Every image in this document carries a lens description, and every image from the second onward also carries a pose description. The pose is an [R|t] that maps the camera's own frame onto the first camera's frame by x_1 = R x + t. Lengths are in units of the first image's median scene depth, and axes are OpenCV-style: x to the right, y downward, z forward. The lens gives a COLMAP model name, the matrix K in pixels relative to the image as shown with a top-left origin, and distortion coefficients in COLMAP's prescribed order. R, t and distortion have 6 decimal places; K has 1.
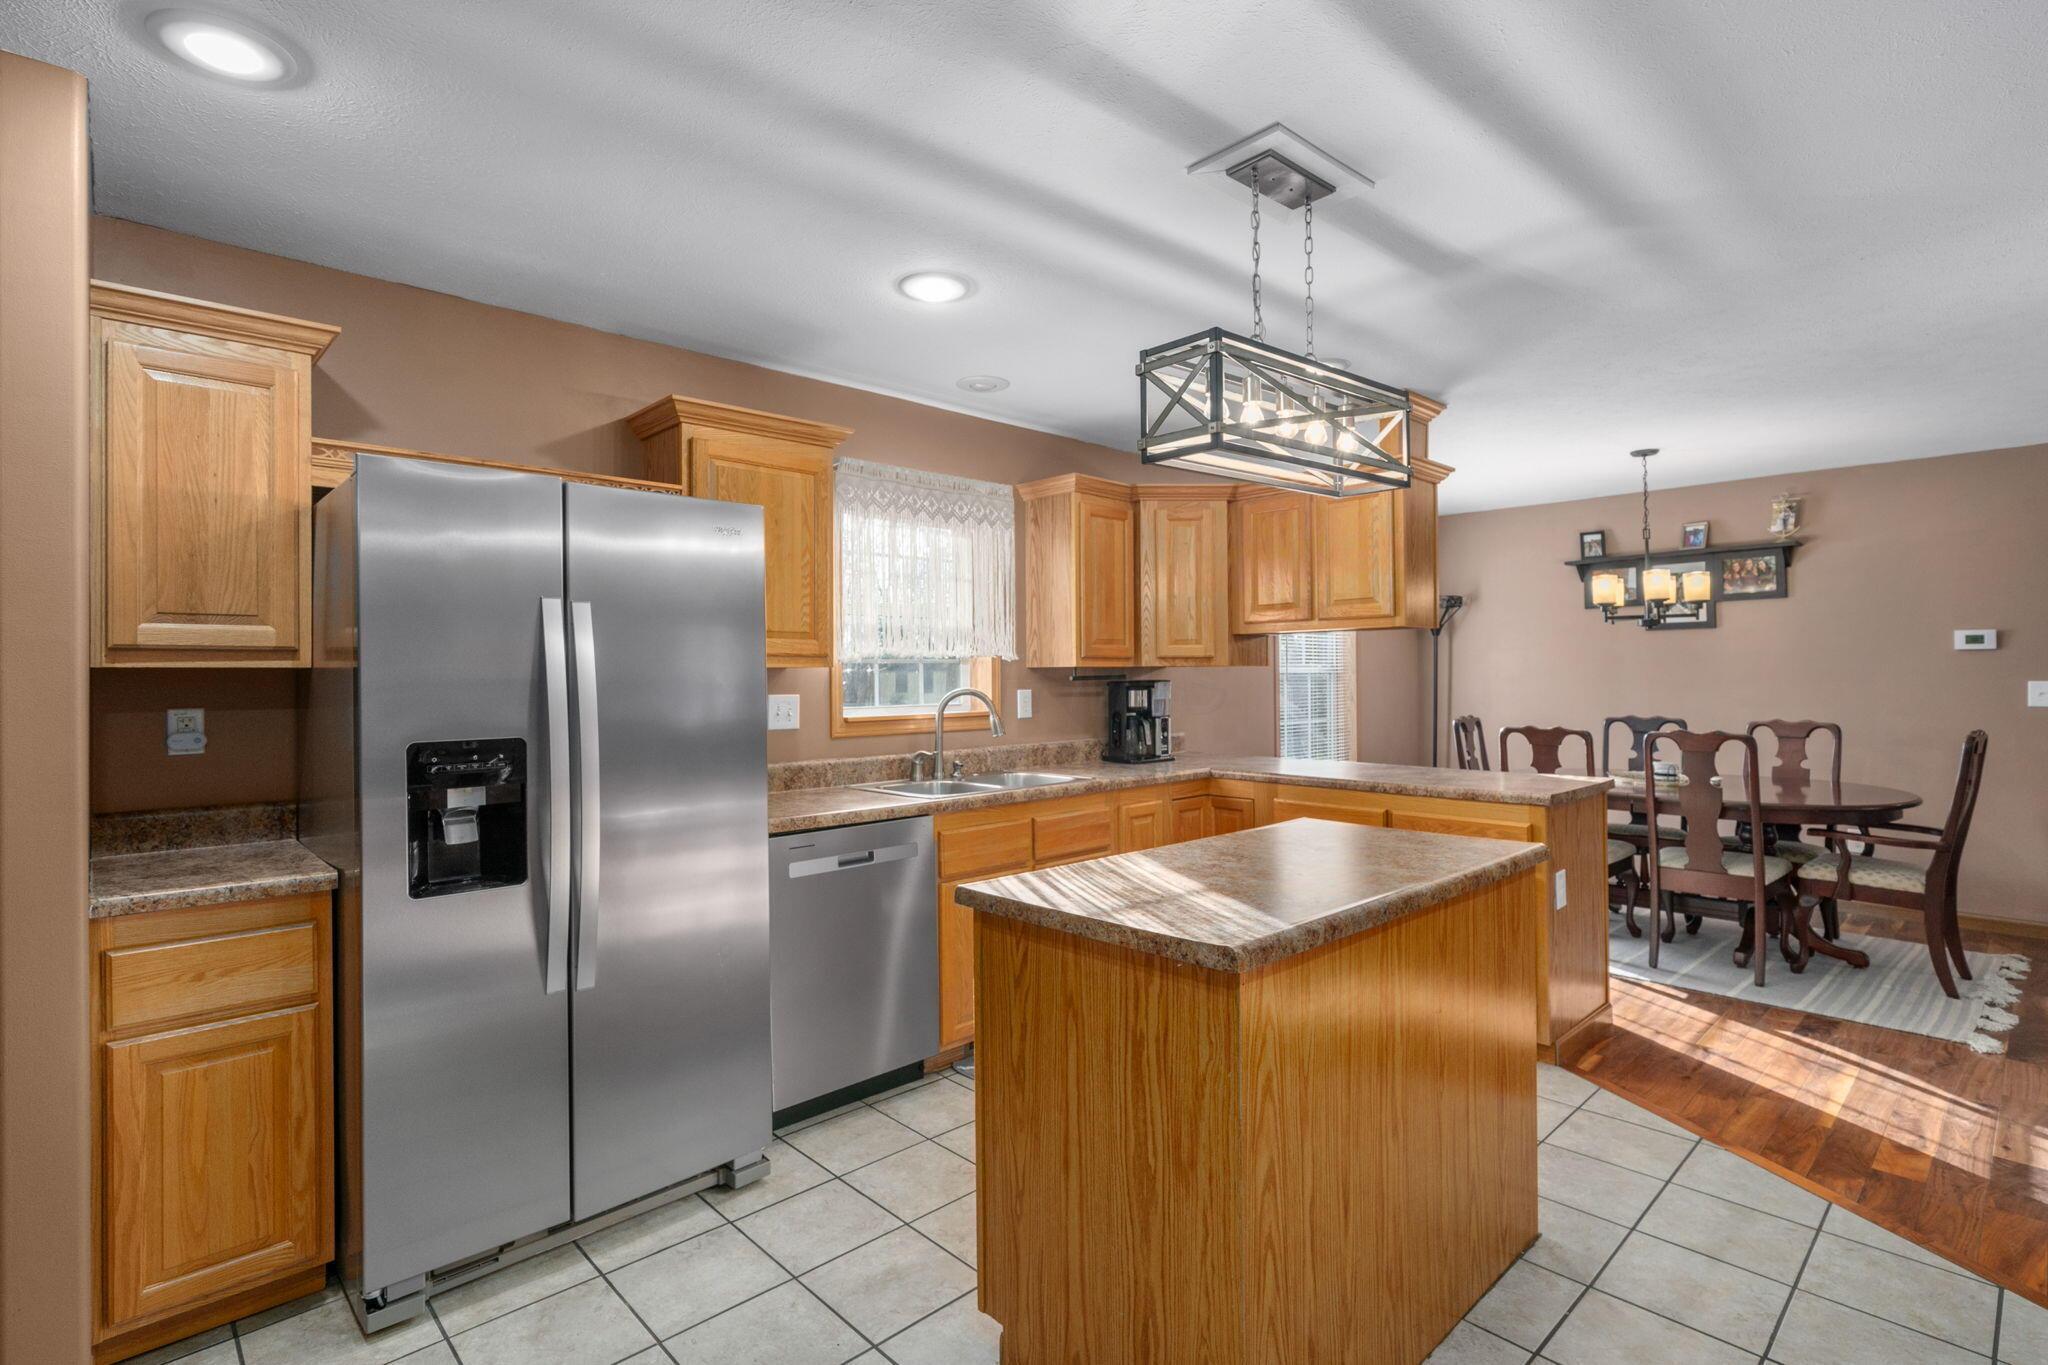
lens RADIAL K [[987.8, 0, 1025.2], [0, 987.8, 672.1], [0, 0, 1]] dist [0.001787, -0.000225]
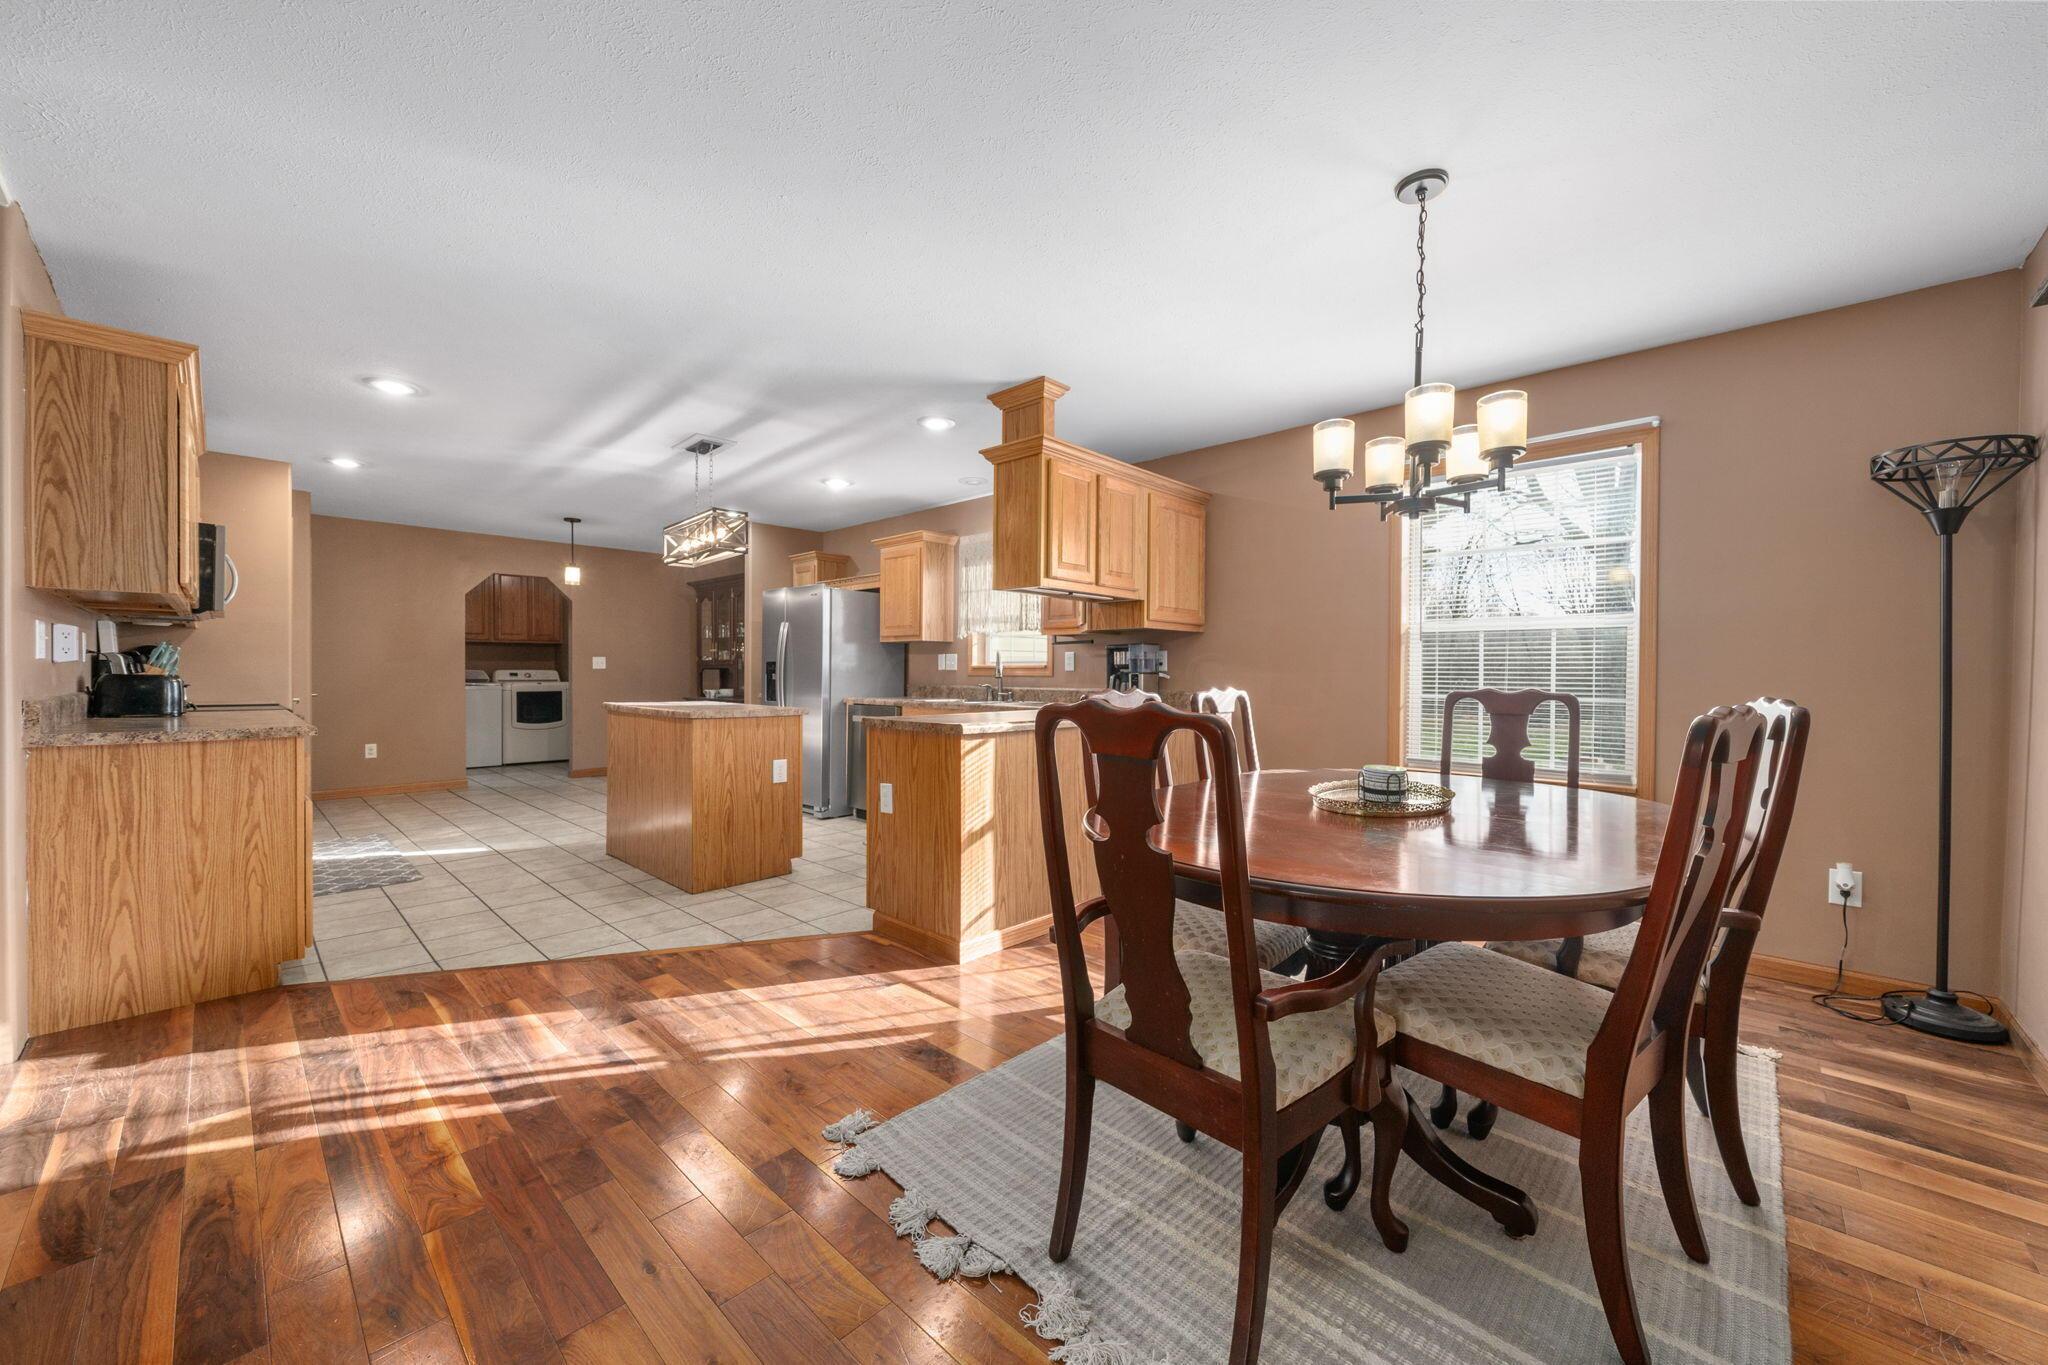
lens RADIAL K [[794.3, 0, 1031.7], [0, 794.3, 685.2], [0, 0, 1]] dist [0.002866, -0.000048]
pose [[0.046130, 0.021012, -0.998714, 1.382176], [-0.005094, 0.999771, 0.020799, 0.050187], [0.998922, 0.004128, 0.046227, 1.012832]]
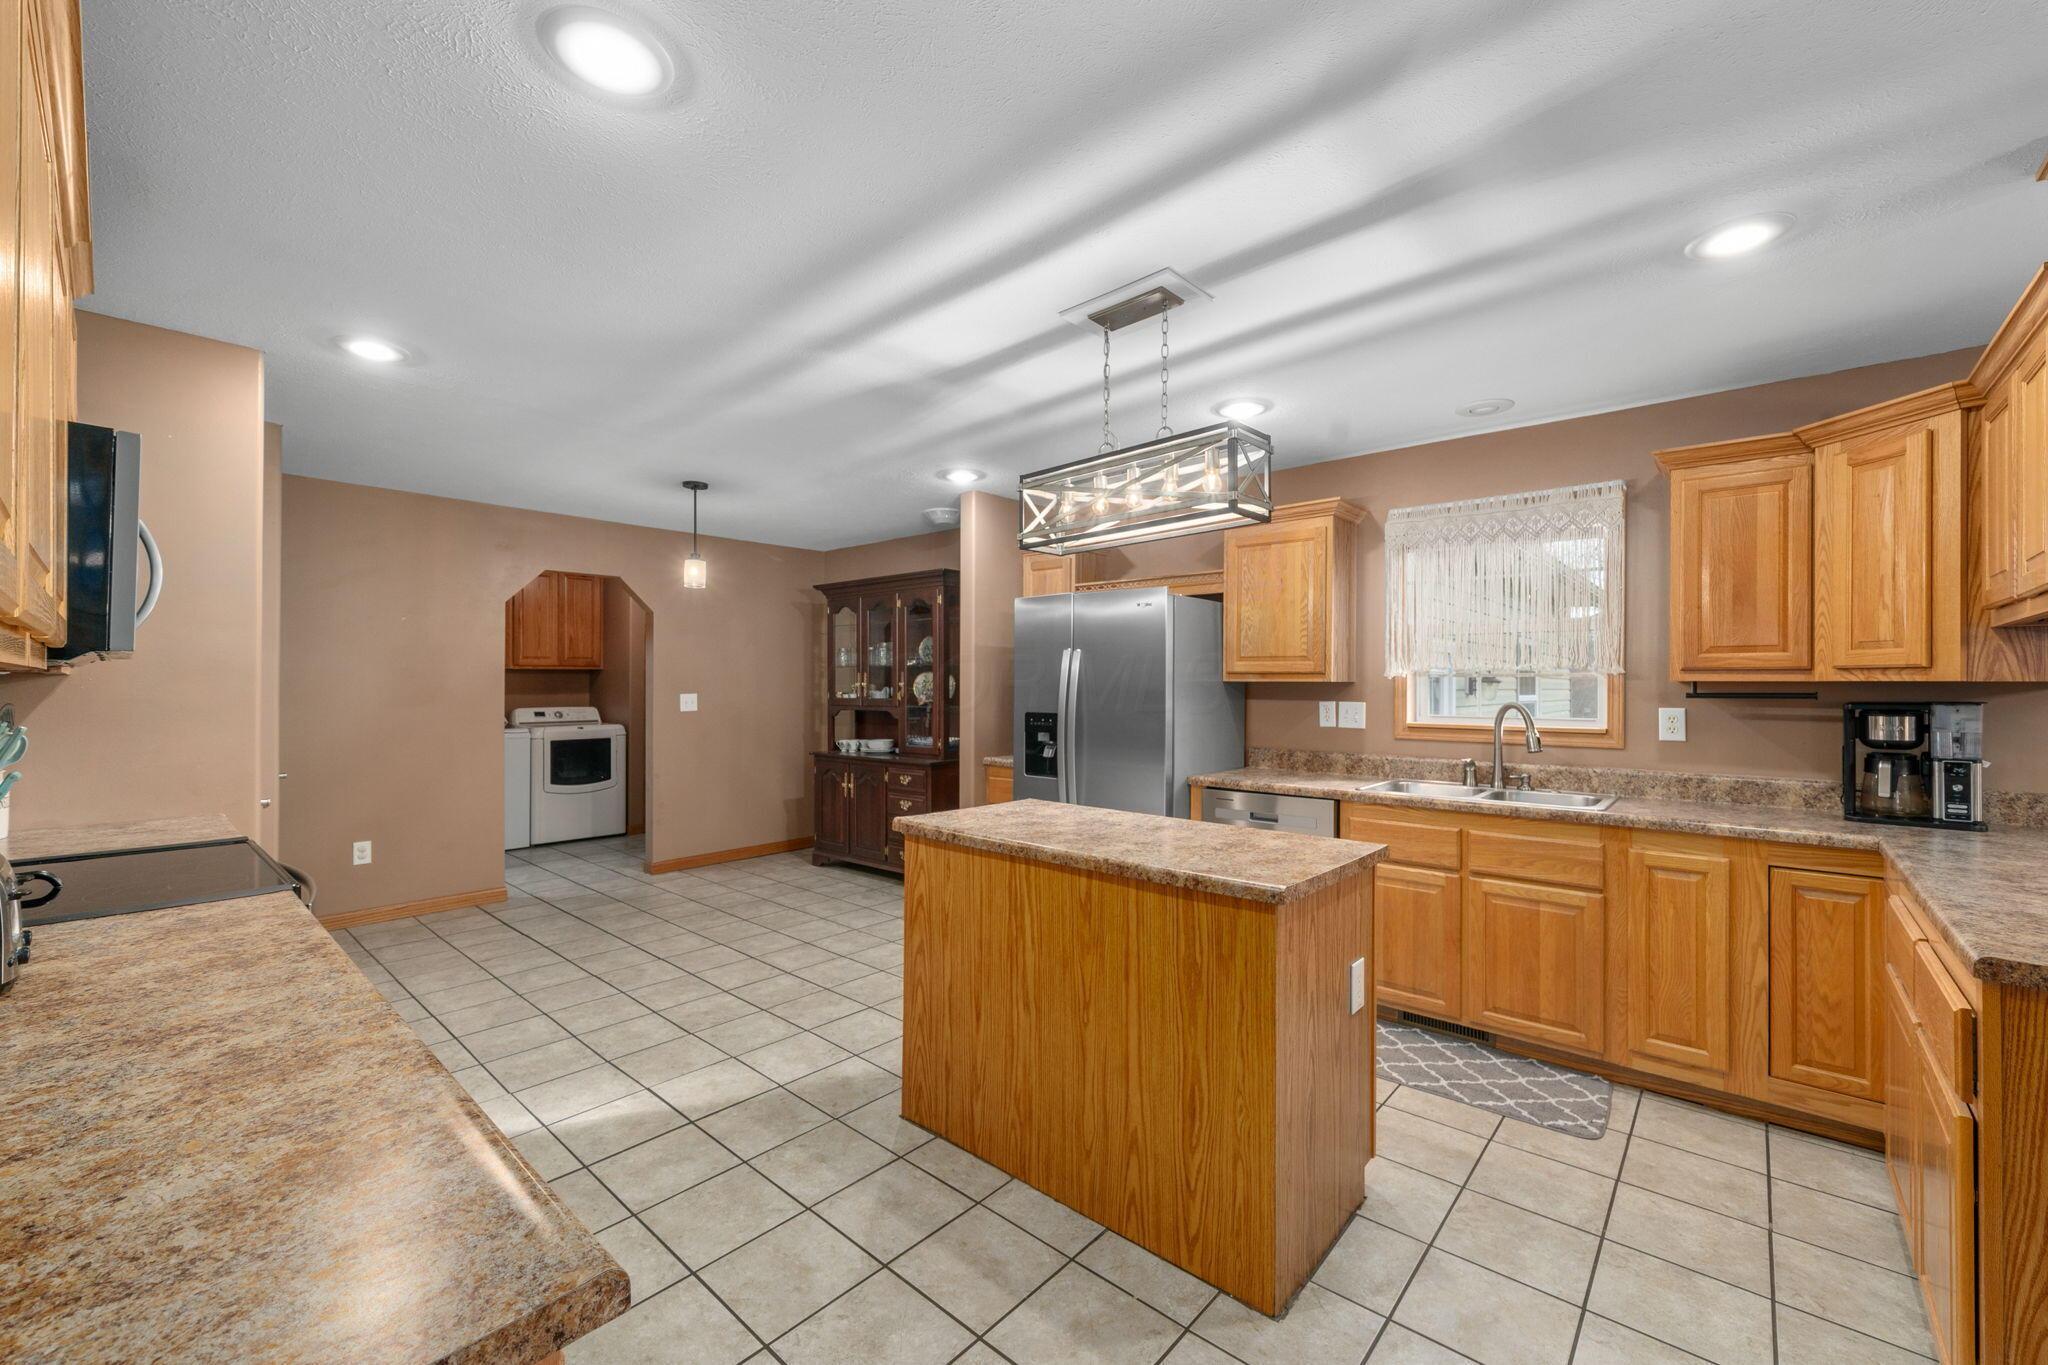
lens RADIAL K [[835.6, 0, 1023.4], [0, 835.6, 687.6], [0, 0, 1]] dist [0.004481, 0.000167]
pose [[0.081443, 0.012150, -0.996604, 0.771033], [-0.003454, 0.999923, 0.011909, -0.007221], [0.996672, 0.002472, 0.081479, 0.436844]]
